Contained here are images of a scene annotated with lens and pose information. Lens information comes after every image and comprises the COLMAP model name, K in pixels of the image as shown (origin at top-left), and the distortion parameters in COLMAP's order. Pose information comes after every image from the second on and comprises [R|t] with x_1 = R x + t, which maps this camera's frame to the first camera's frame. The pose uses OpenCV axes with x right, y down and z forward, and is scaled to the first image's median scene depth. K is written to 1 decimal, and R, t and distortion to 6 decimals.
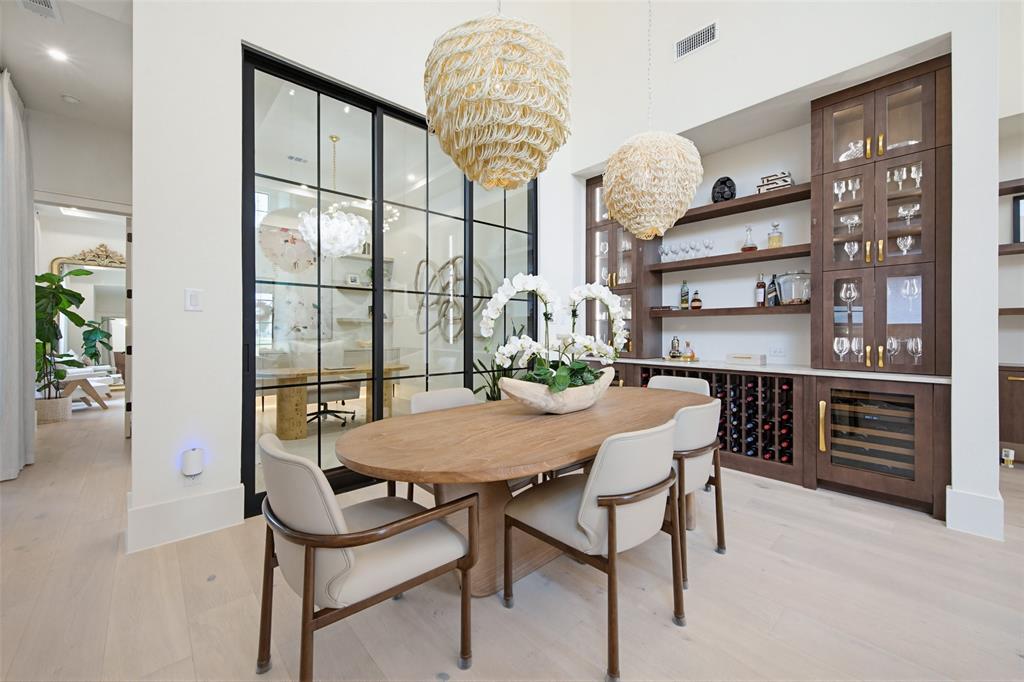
lens RADIAL K [[398.3, 0, 514.5], [0, 398.3, 334.9], [0, 0, 1]] dist [0.001670, 0.000012]
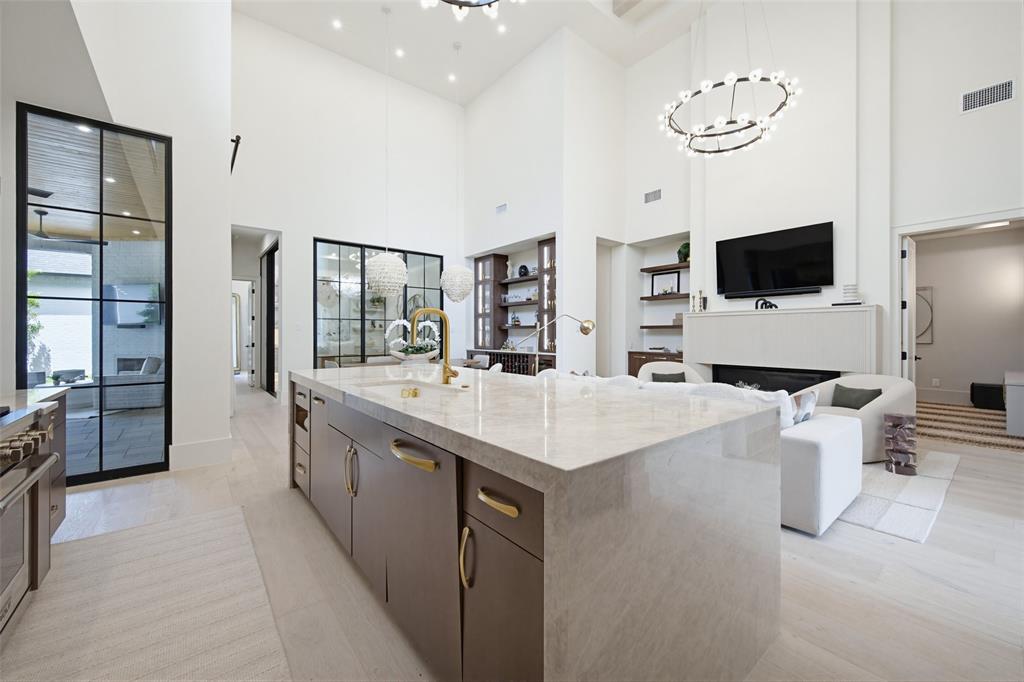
lens RADIAL K [[398.3, 0, 514.5], [0, 398.3, 334.9], [0, 0, 1]] dist [0.001670, 0.000012]
pose [[0.998119, 0.005277, -0.061072, 0.524209], [-0.006082, 0.999897, -0.012995, 0.008512], [0.060997, 0.013342, 0.998049, -0.976600]]
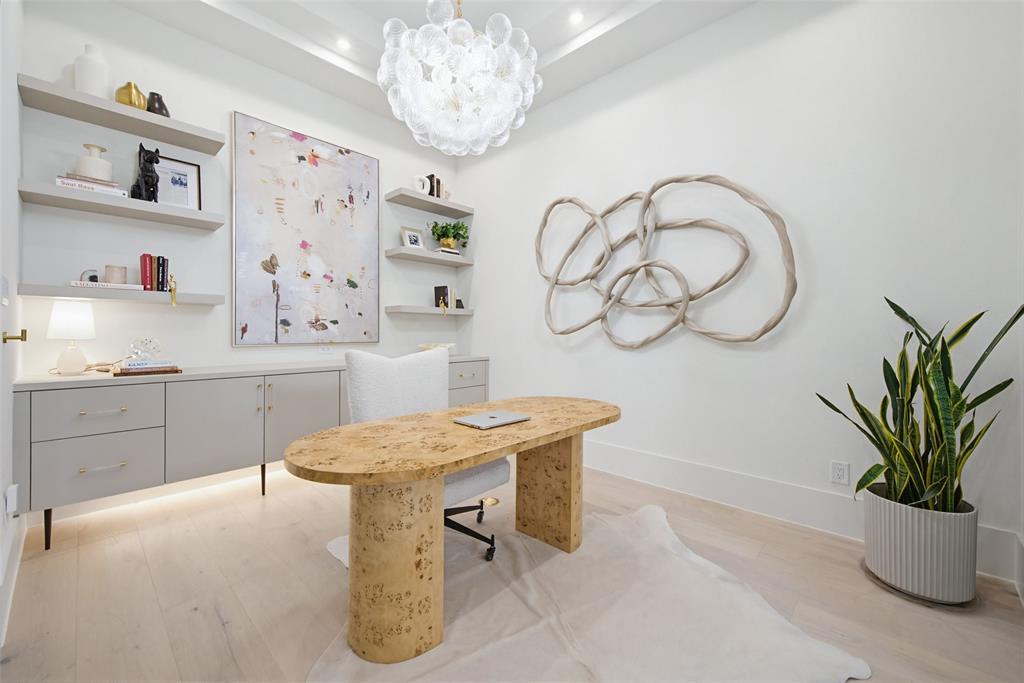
lens RADIAL K [[412.7, 0, 509.3], [0, 412.7, 332.1], [0, 0, 1]] dist [0.000411, -0.000004]
pose [[0.997740, -0.000758, 0.067192, -0.489348], [0.001517, 0.999936, -0.011244, 0.002427], [-0.067179, 0.011320, 0.997677, 0.641544]]
